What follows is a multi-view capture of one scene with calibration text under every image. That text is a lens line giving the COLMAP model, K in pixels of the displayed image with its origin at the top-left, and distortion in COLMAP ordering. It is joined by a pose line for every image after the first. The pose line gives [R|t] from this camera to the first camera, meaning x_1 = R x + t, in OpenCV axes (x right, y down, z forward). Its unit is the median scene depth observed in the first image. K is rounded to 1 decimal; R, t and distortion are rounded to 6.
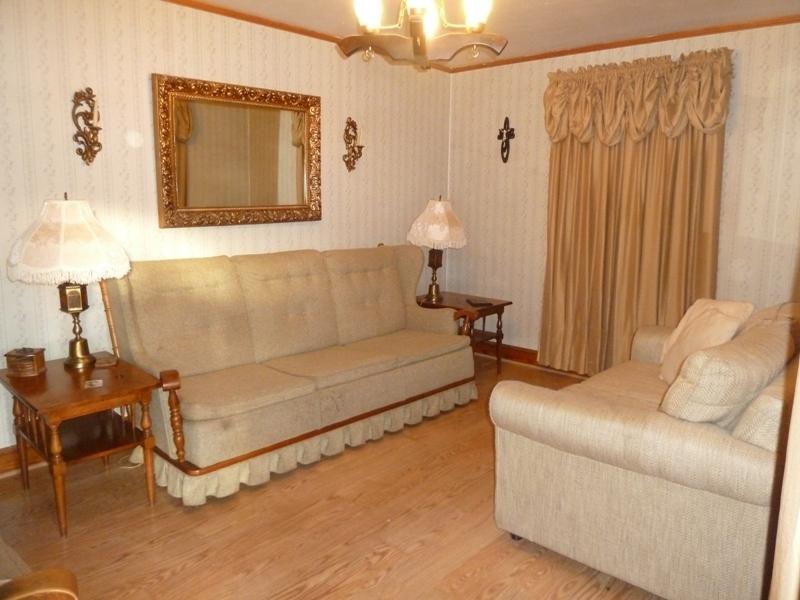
lens RADIAL K [[594.8, 0, 407.4], [0, 594.8, 298.2], [0, 0, 1]] dist [-0.037630, -0.006005]
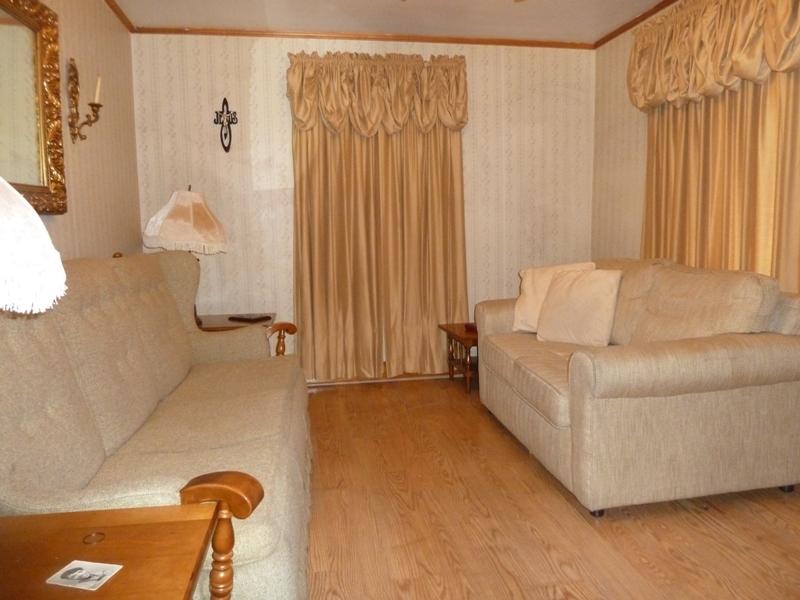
lens RADIAL K [[594.8, 0, 407.4], [0, 594.8, 298.2], [0, 0, 1]] dist [-0.037630, -0.006005]
pose [[0.610588, -0.113156, 0.783823, -0.464180], [0.156661, 0.987439, 0.020513, -0.003066], [-0.776299, 0.110269, 0.620646, 0.403077]]
